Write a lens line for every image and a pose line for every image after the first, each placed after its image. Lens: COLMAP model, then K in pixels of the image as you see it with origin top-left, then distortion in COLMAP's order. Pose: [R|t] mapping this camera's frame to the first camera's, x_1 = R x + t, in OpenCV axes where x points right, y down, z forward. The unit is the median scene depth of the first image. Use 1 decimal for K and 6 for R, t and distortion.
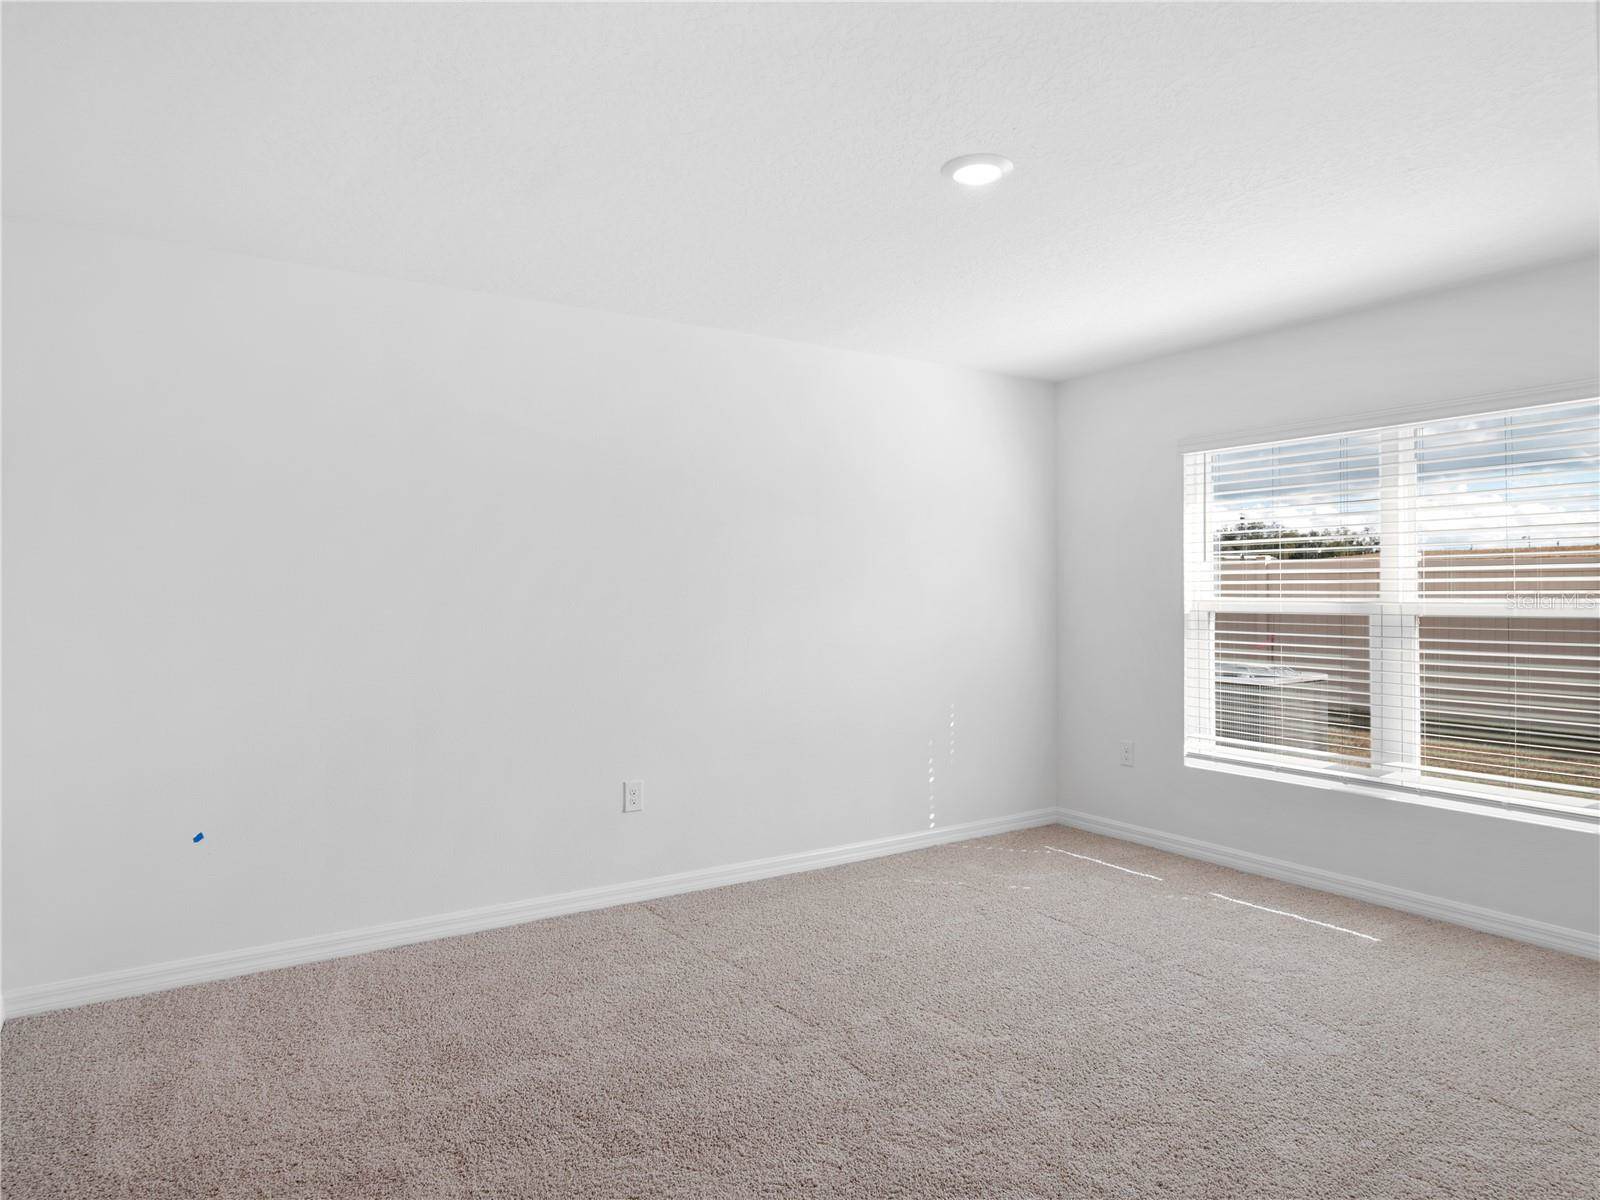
lens RADIAL K [[977.7, 0, 806.0], [0, 977.7, 599.3], [0, 0, 1]] dist [-0.020263, 0.002479]
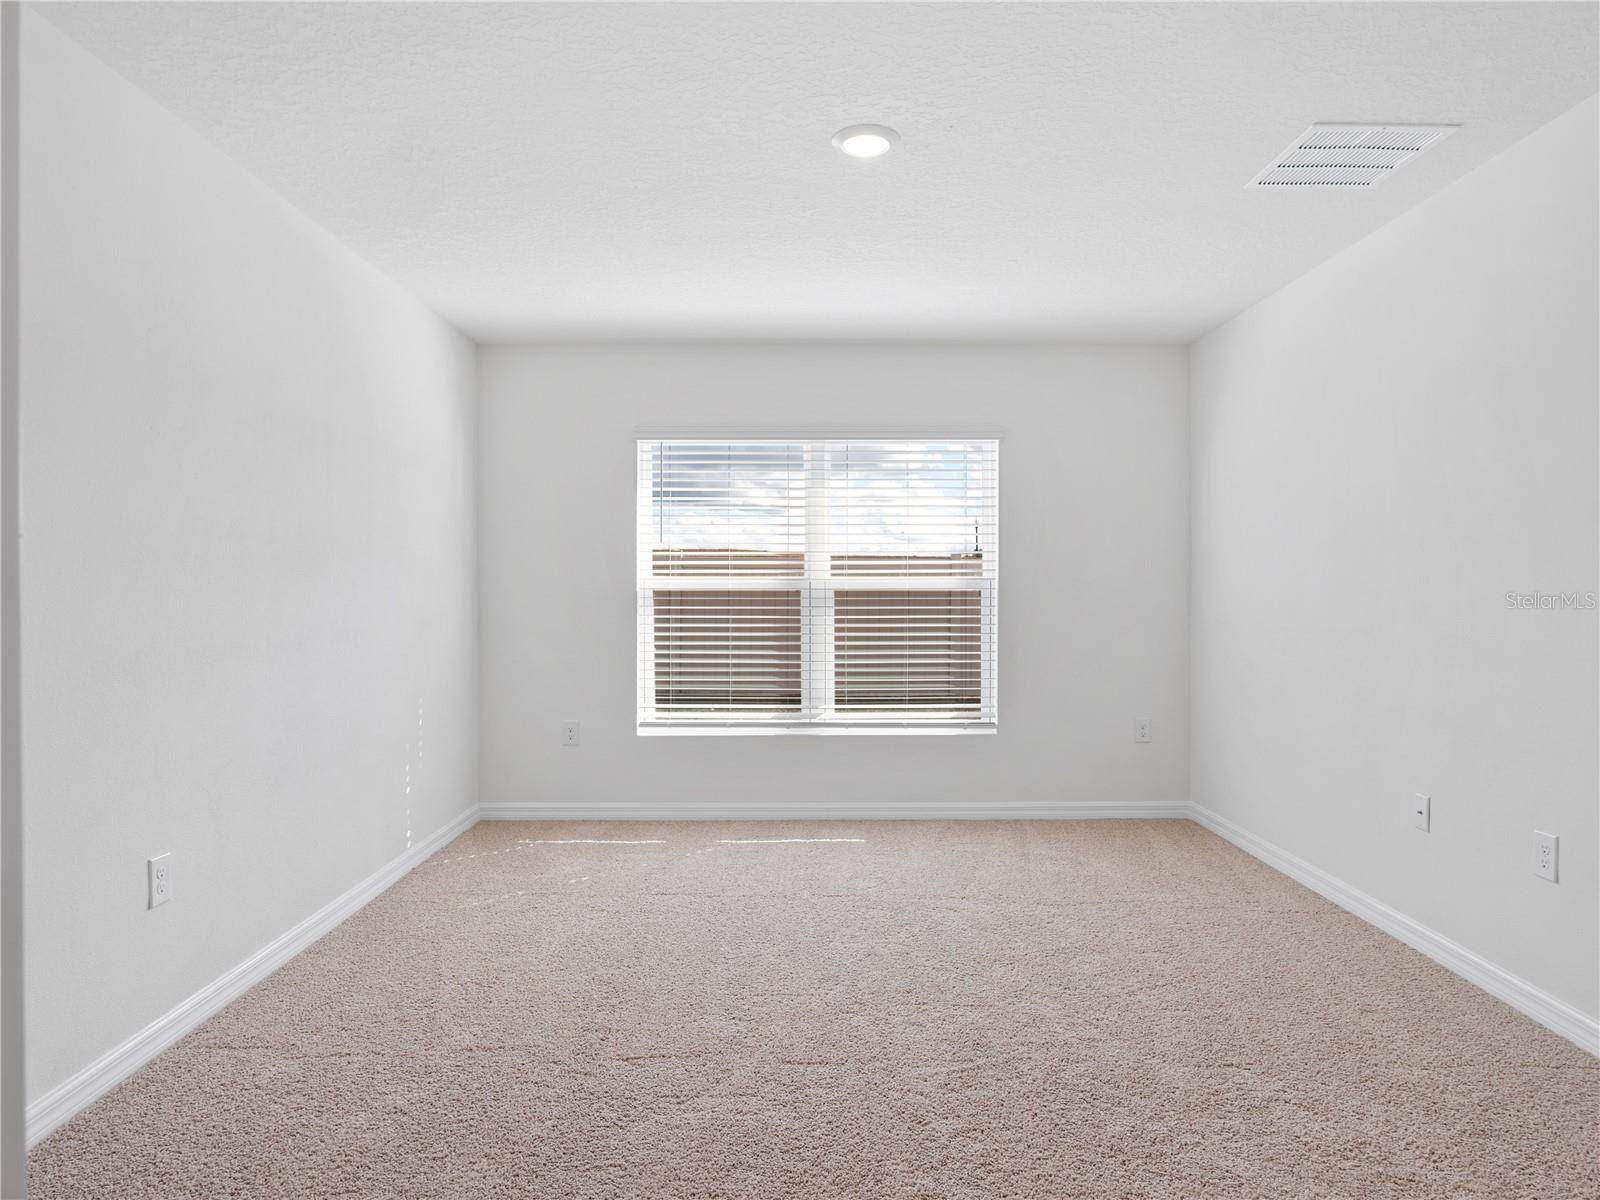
lens RADIAL K [[977.7, 0, 806.0], [0, 977.7, 599.3], [0, 0, 1]] dist [-0.020263, 0.002479]
pose [[0.540110, -0.011076, 0.841521, -0.468848], [0.005984, 0.999939, 0.009320, 0.016812], [-0.841573, 0.000002, 0.540144, 0.316463]]
